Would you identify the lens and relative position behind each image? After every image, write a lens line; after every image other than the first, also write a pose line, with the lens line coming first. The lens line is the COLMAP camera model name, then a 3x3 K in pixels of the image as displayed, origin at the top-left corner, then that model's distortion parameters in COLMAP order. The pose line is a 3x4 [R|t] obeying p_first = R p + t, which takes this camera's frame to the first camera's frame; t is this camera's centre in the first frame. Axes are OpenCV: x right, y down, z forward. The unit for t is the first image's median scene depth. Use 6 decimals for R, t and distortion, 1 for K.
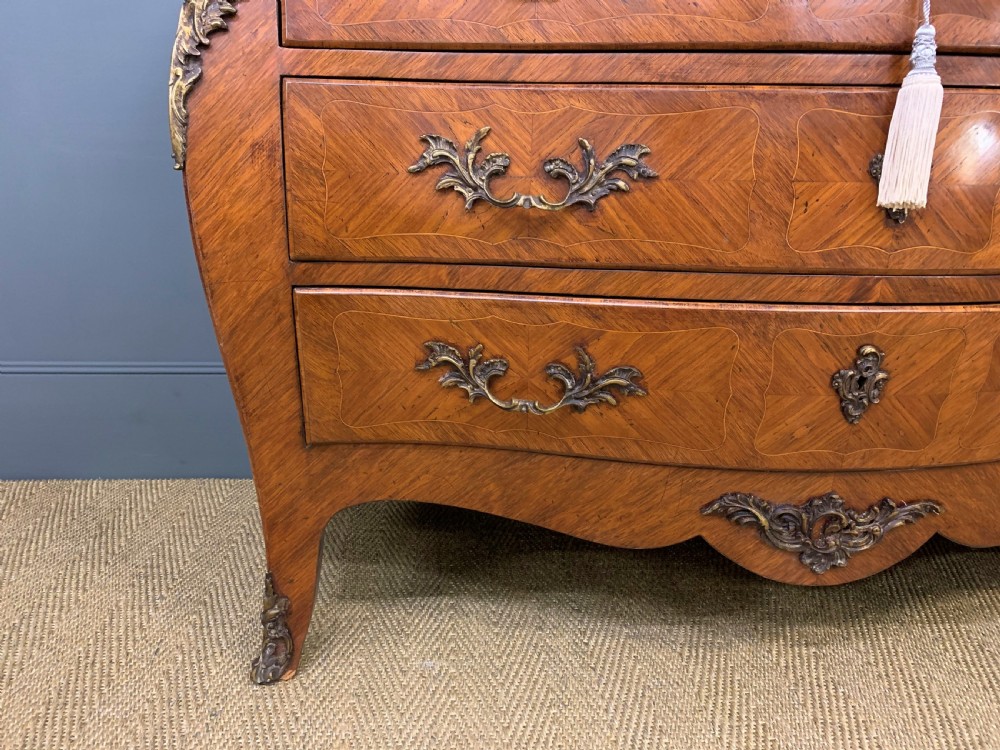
lens RADIAL K [[797.7, 0, 502.6], [0, 797.7, 366.1], [0, 0, 1]] dist [0.035833, 0.011101]
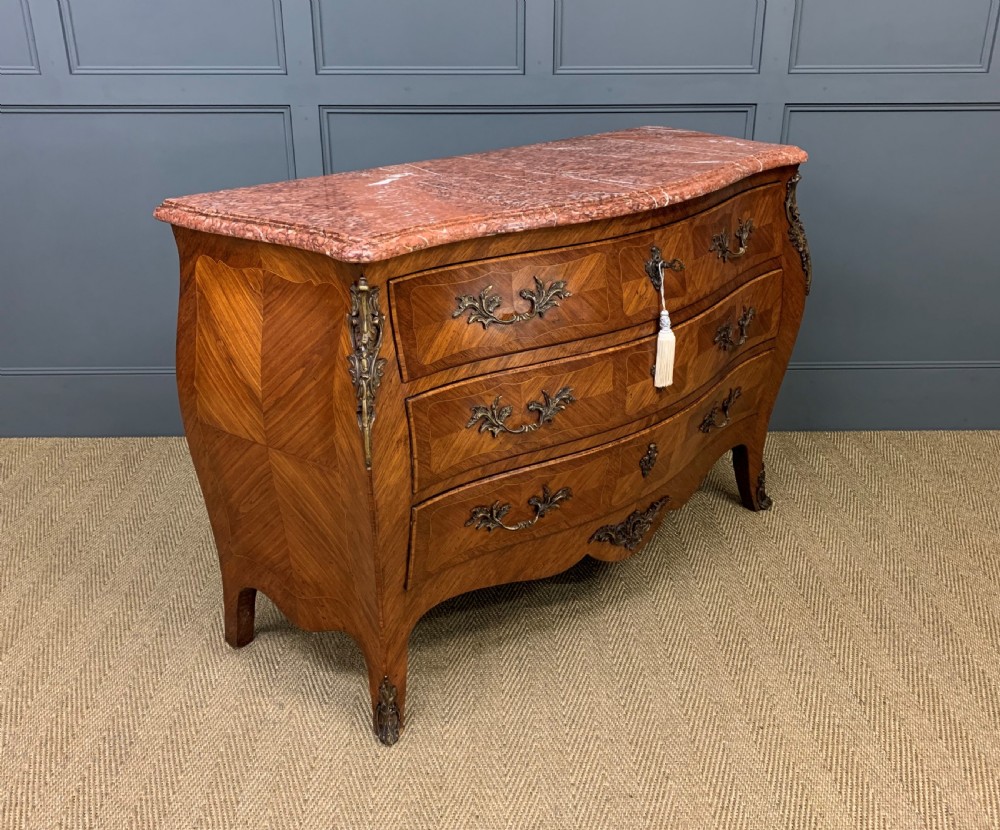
lens RADIAL K [[998.1, 0, 538.4], [0, 998.1, 396.0], [0, 0, 1]] dist [0.011799, 0.000000]
pose [[0.746111, -0.269473, 0.608854, -1.297019], [0.182912, 0.962212, 0.201719, -0.710067], [-0.640205, -0.039138, 0.767207, -0.794948]]
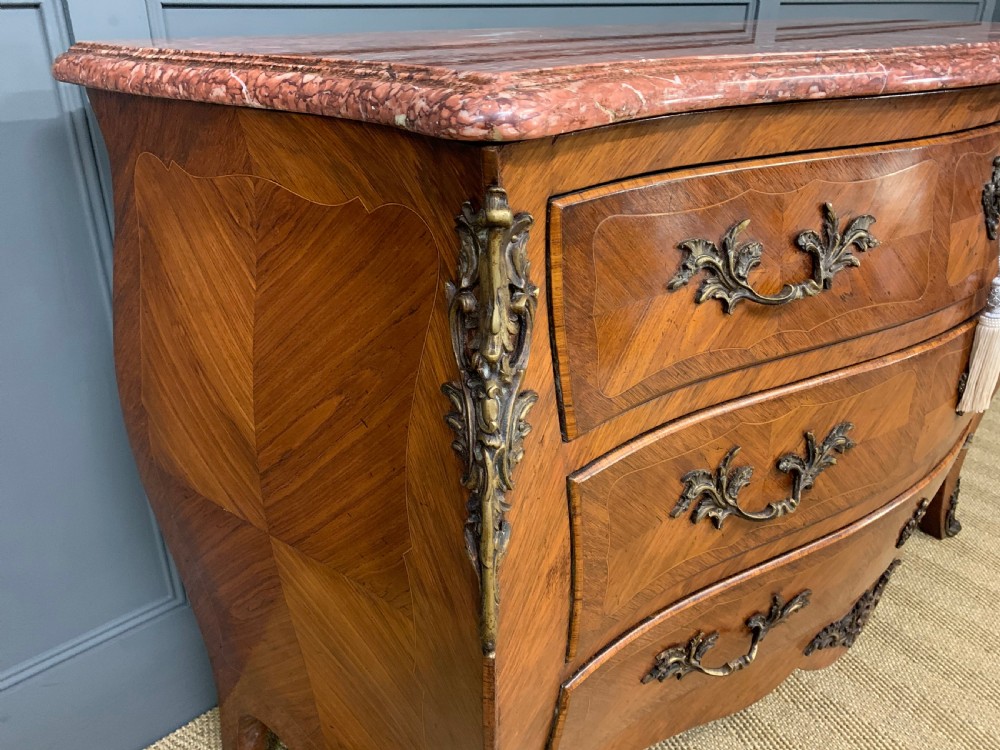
lens RADIAL K [[774.5, 0, 502.7], [0, 774.5, 368.6], [0, 0, 1]] dist [0.031641, -0.036147]
pose [[0.779761, -0.281351, 0.559298, -0.665076], [0.171787, 0.955199, 0.241005, -0.611667], [-0.602048, -0.091846, 0.793160, 0.438625]]
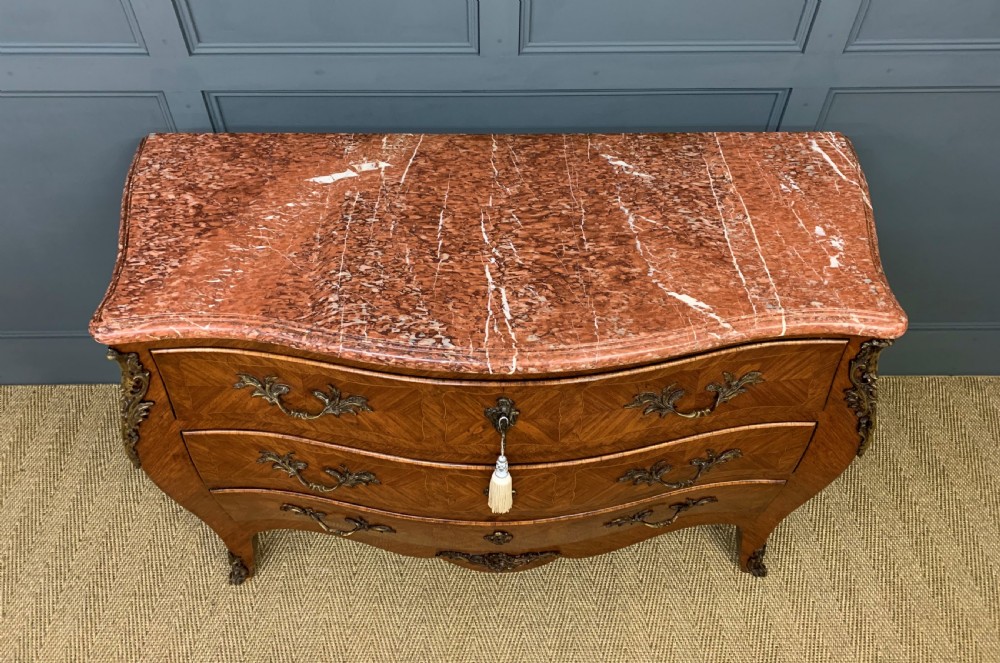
lens RADIAL K [[799.7, 0, 509.3], [0, 799.7, 293.6], [0, 0, 1]] dist [0.005170, 0.053130]
pose [[0.999220, 0.028837, -0.026996, 0.505071], [-0.010490, 0.852603, 0.522454, -1.533940], [0.038082, -0.521763, 0.852240, -0.382068]]
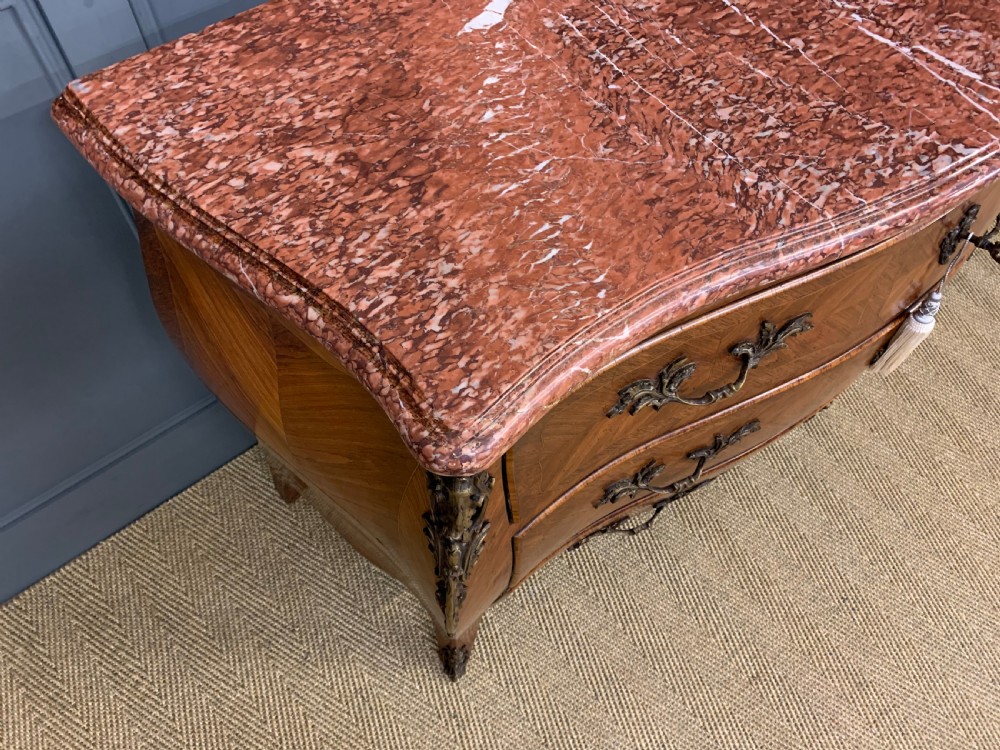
lens RADIAL K [[774.5, 0, 497.8], [0, 774.5, 380.5], [0, 0, 1]] dist [0.031641, -0.036147]
pose [[0.817683, -0.490929, 0.300639, -0.474295], [0.120821, 0.656964, 0.744178, -1.208711], [-0.562847, -0.572178, 0.596503, 0.479295]]
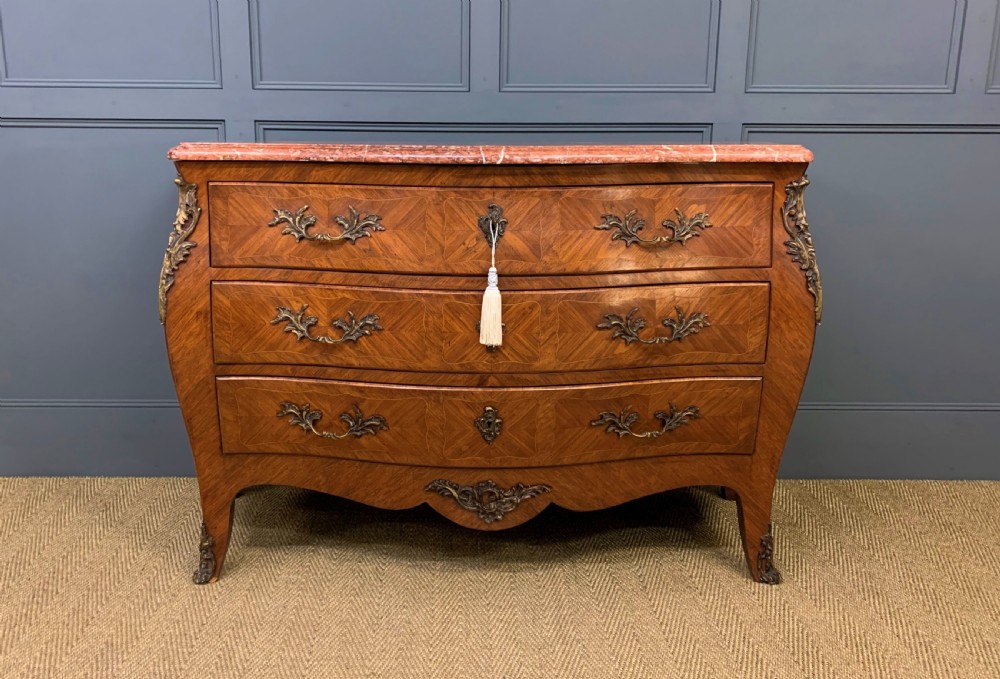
lens RADIAL K [[918.5, 0, 476.5], [0, 918.5, 319.6], [0, 0, 1]] dist [0.067315, 0.000000]
pose [[0.999225, 0.000236, -0.039358, 0.502450], [-0.002316, 0.998601, -0.052834, -0.121340], [0.039291, 0.052884, 0.997827, -1.353649]]
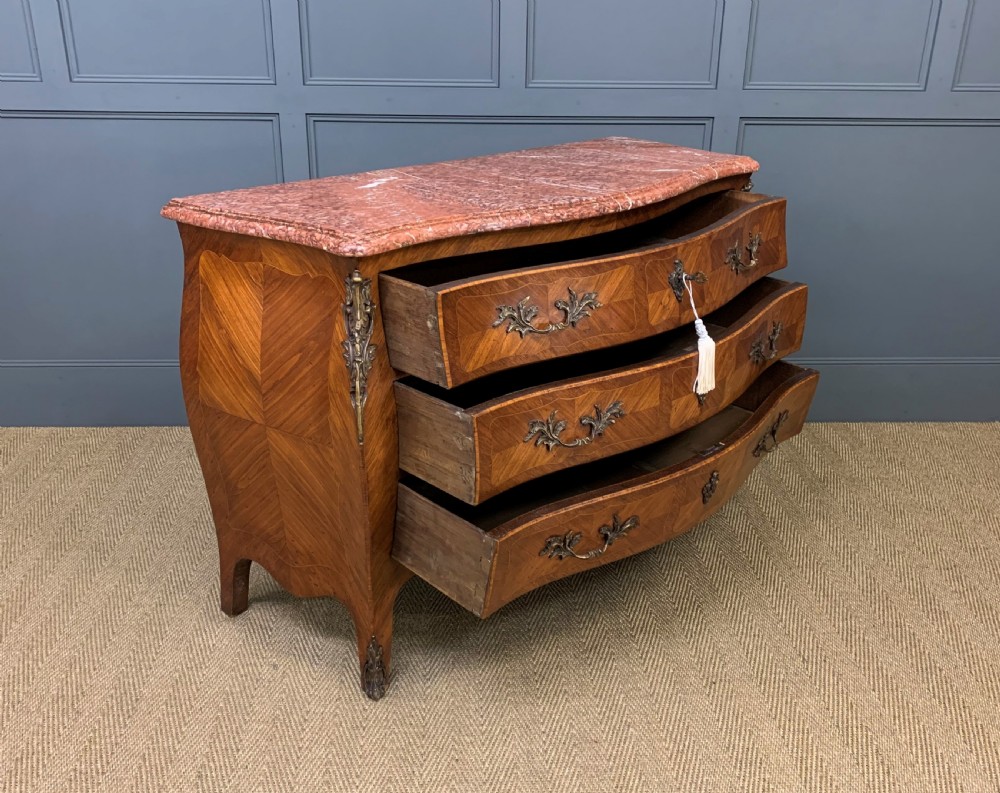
lens RADIAL K [[966.0, 0, 534.0], [0, 966.0, 401.2], [0, 0, 1]] dist [0.010412, 0.000000]
pose [[0.729731, -0.269225, 0.628499, -1.411119], [0.173855, 0.962064, 0.210254, -0.702766], [-0.661262, -0.044161, 0.748854, -0.901012]]
